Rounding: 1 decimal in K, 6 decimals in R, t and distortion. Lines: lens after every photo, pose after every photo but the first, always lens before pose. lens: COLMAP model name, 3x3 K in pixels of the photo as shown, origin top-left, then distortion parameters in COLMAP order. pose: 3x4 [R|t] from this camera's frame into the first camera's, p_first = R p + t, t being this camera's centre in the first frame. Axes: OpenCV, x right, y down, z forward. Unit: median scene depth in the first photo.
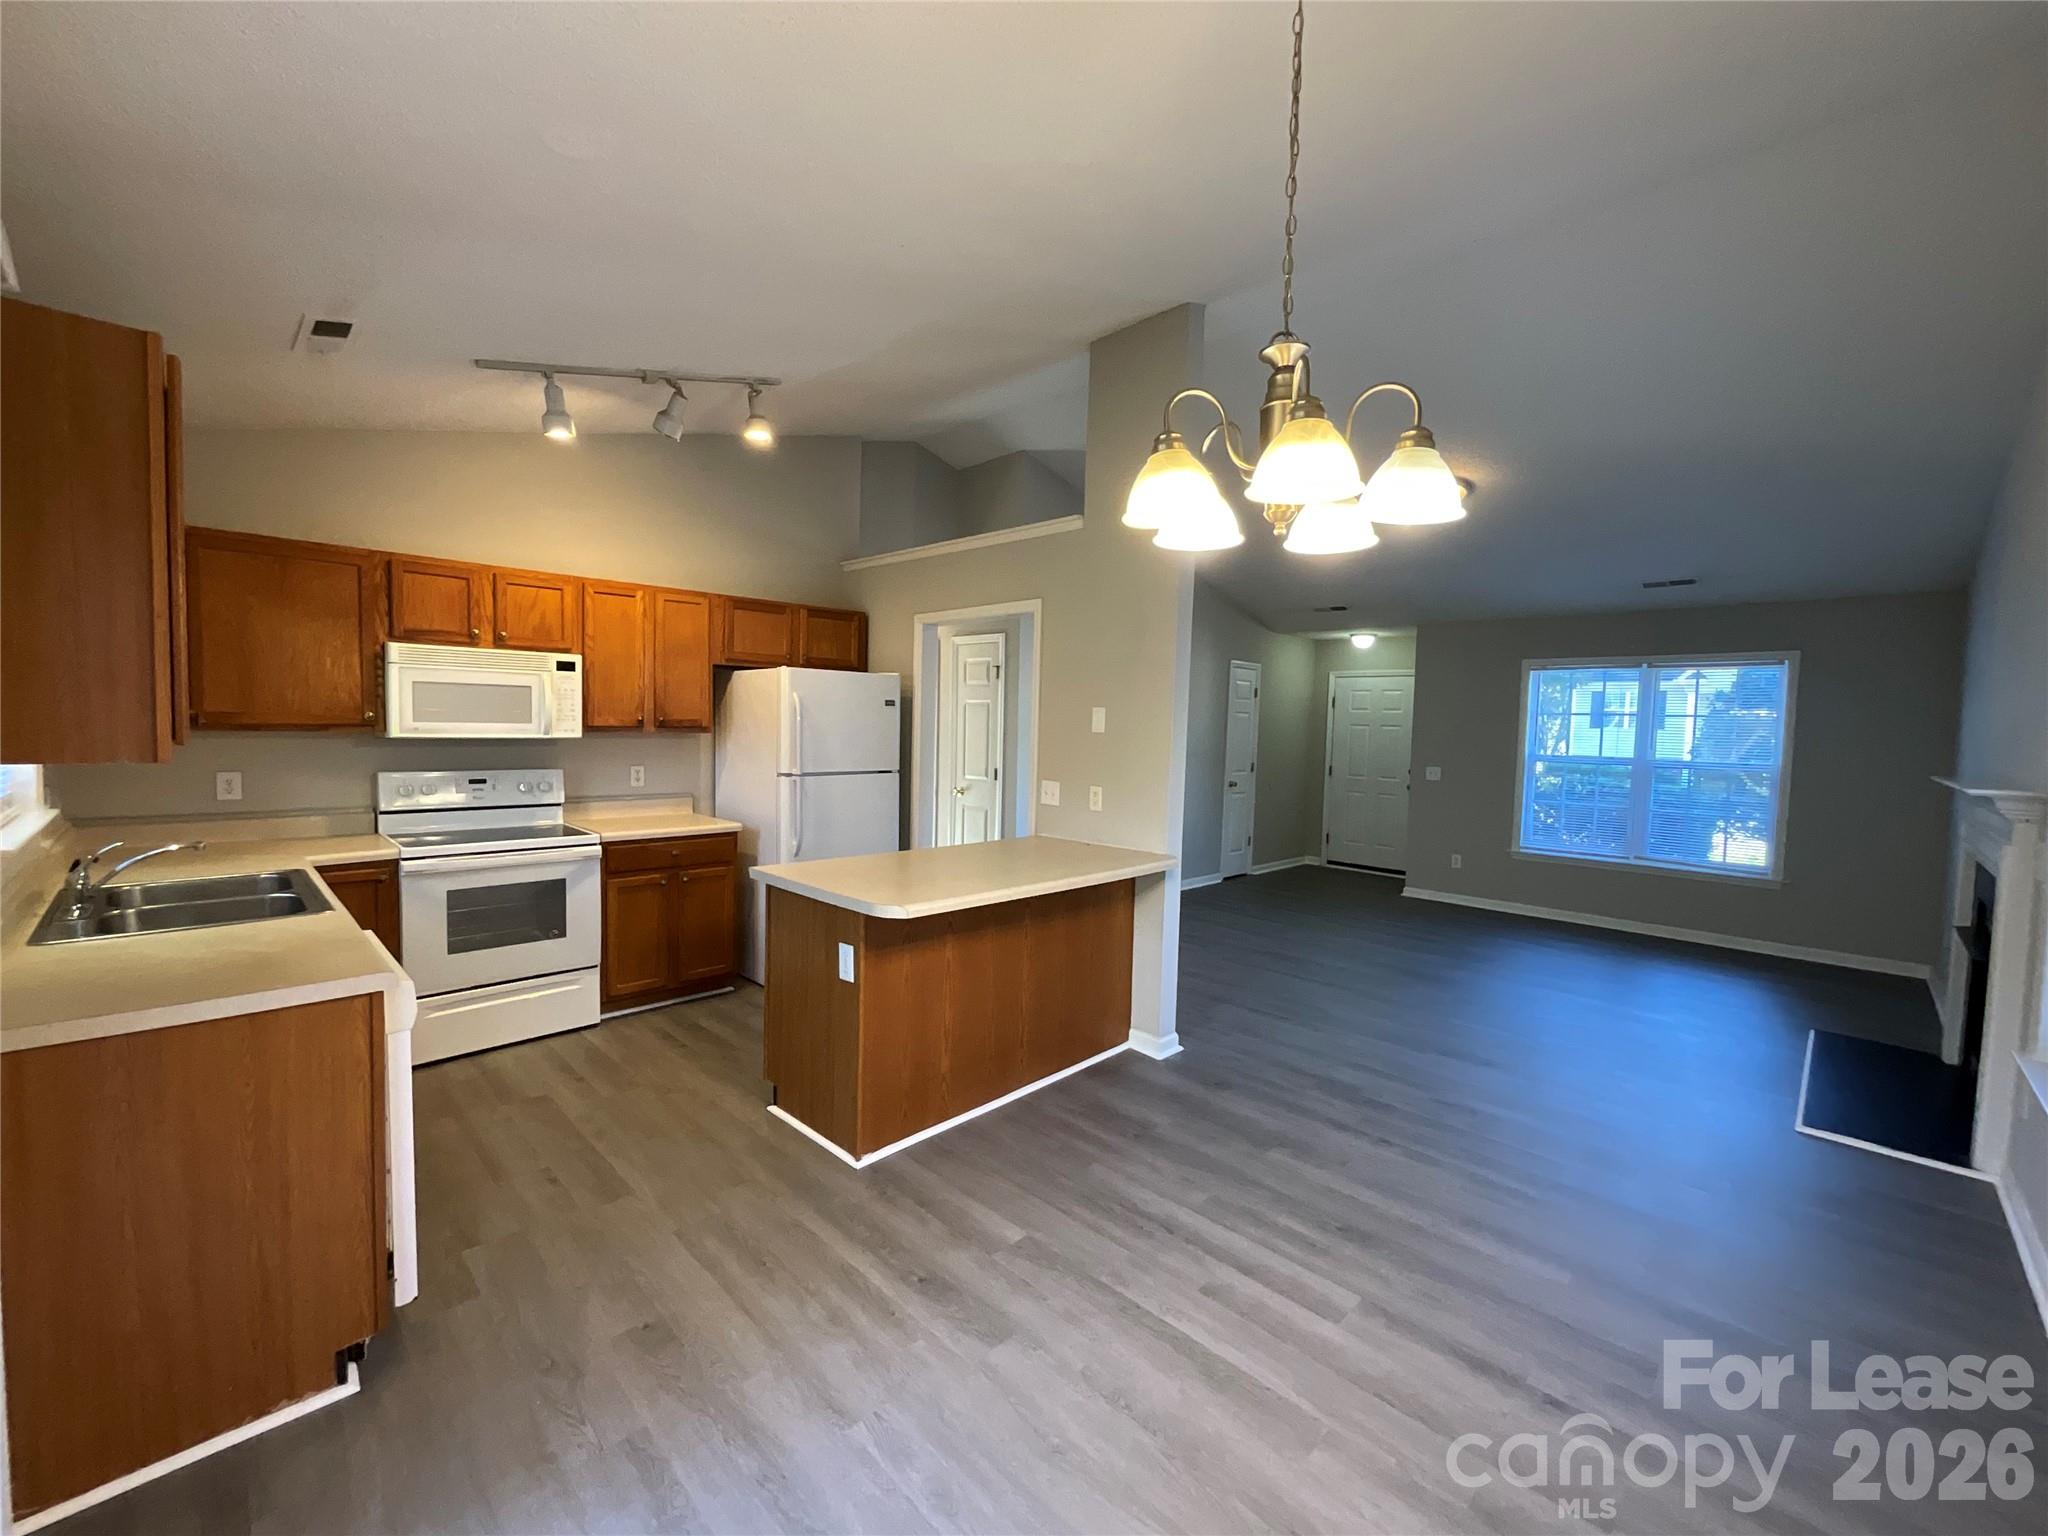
lens RADIAL K [[823.5, 0, 1017.5], [0, 823.5, 770.3], [0, 0, 1]] dist [-0.027930, 0.001143]
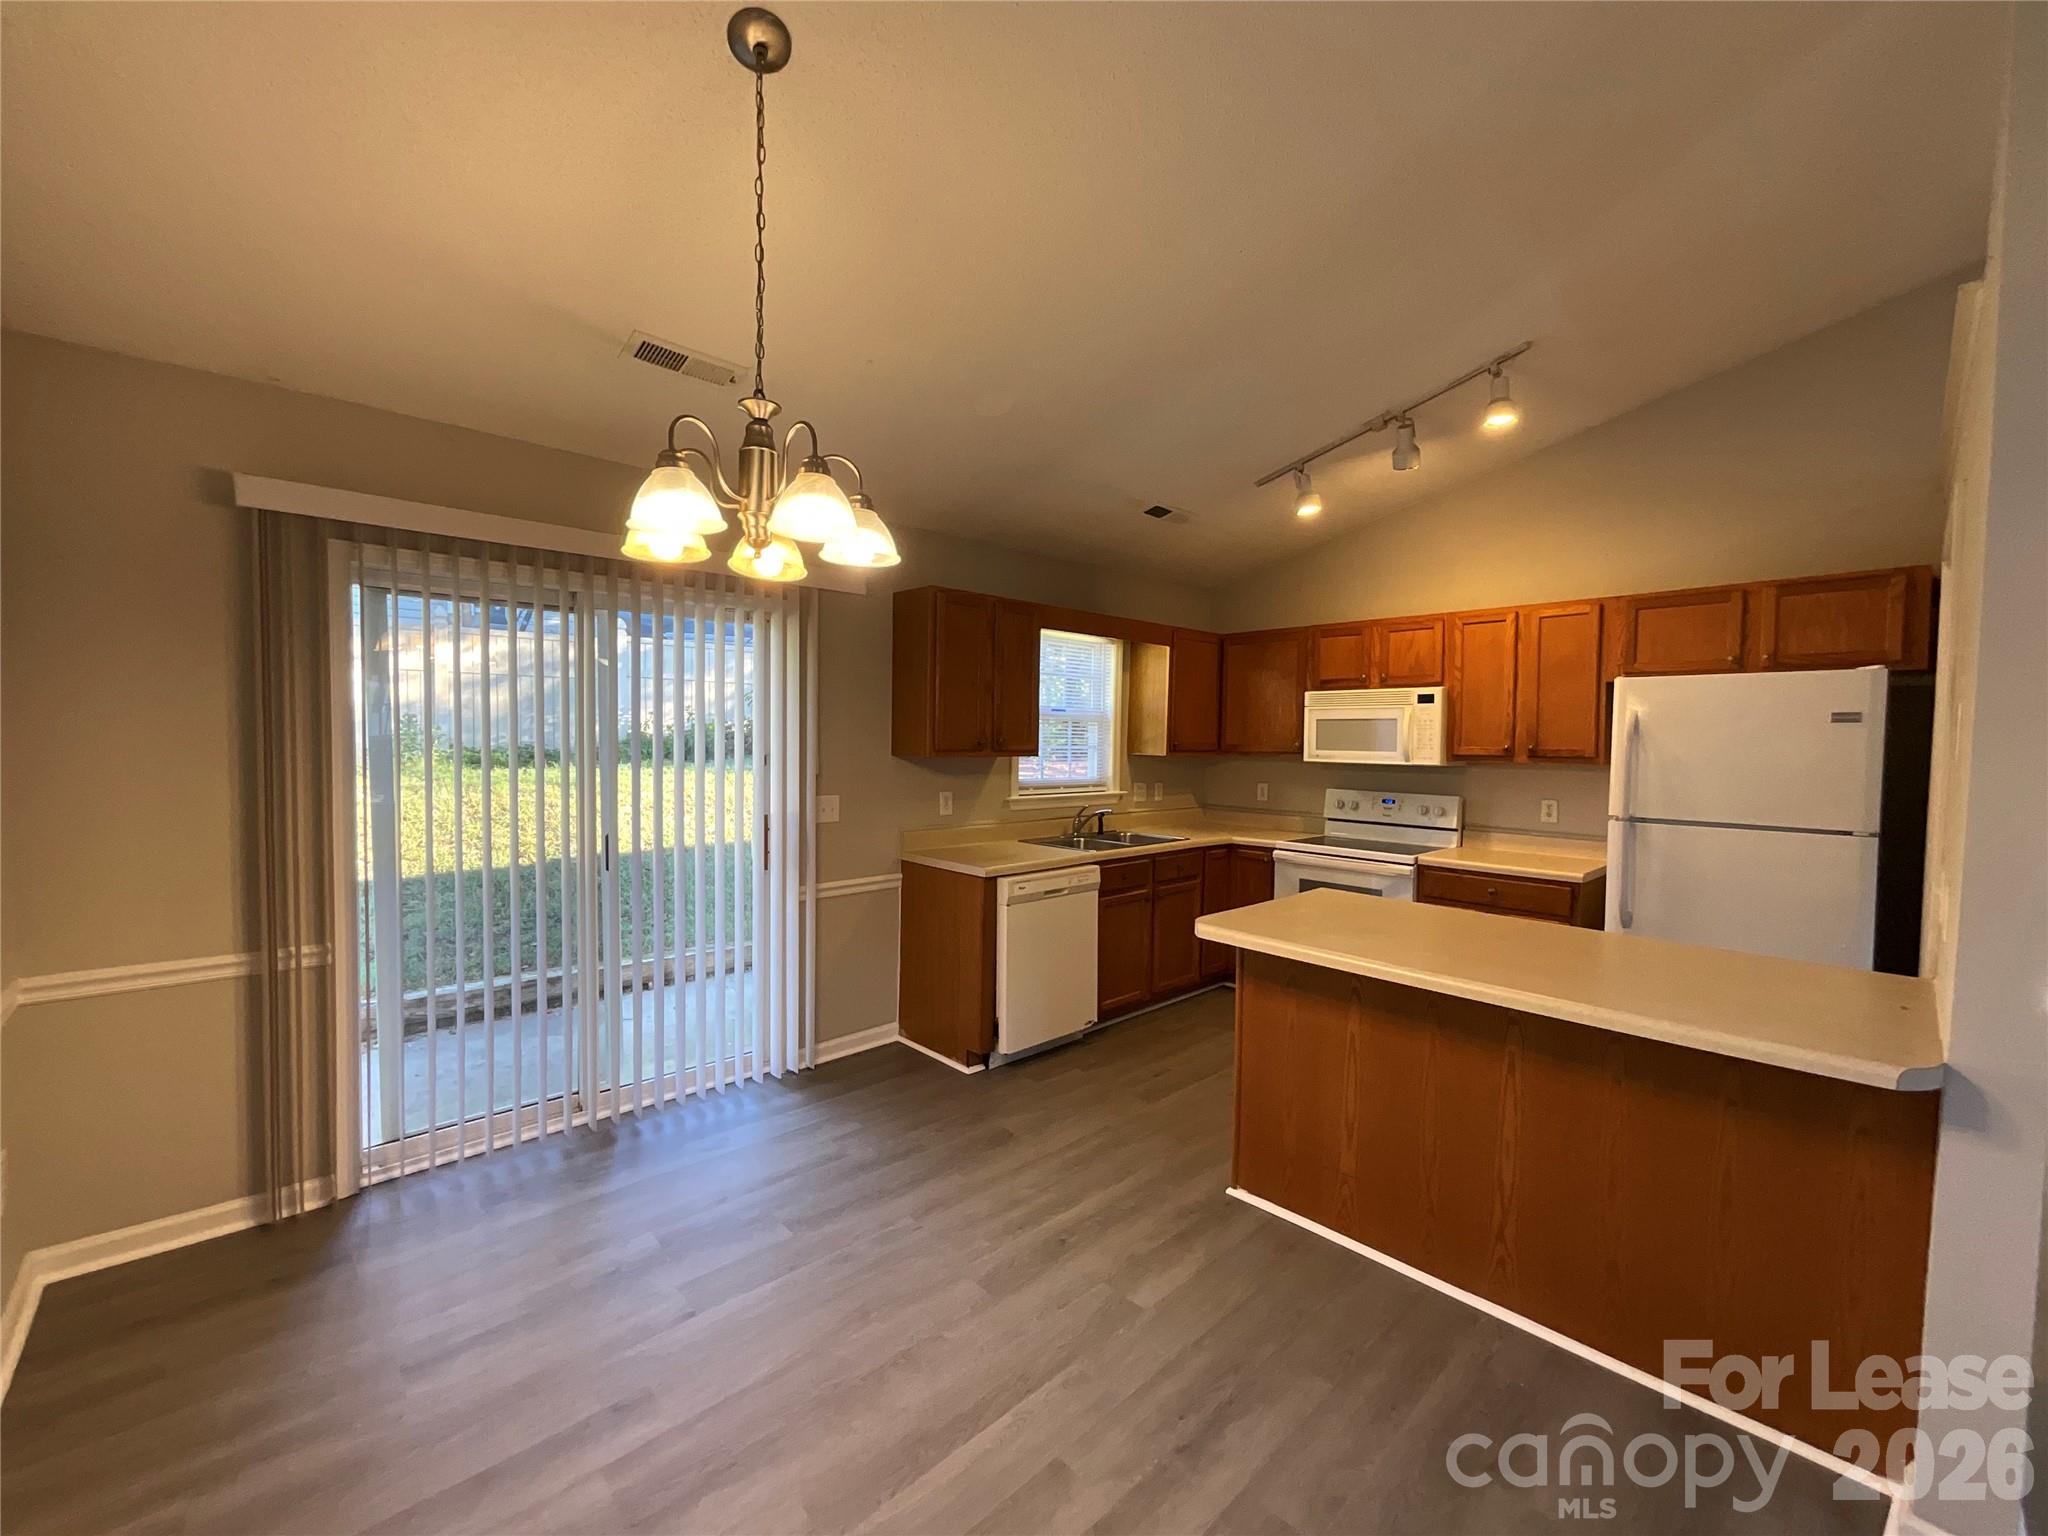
lens RADIAL K [[823.5, 0, 1036.4], [0, 823.5, 766.2], [0, 0, 1]] dist [-0.027930, 0.001143]
pose [[-0.035640, 0.005913, -0.999347, 0.609031], [-0.073140, 0.997285, 0.008510, -0.011422], [0.996685, 0.073396, -0.035110, 0.594253]]
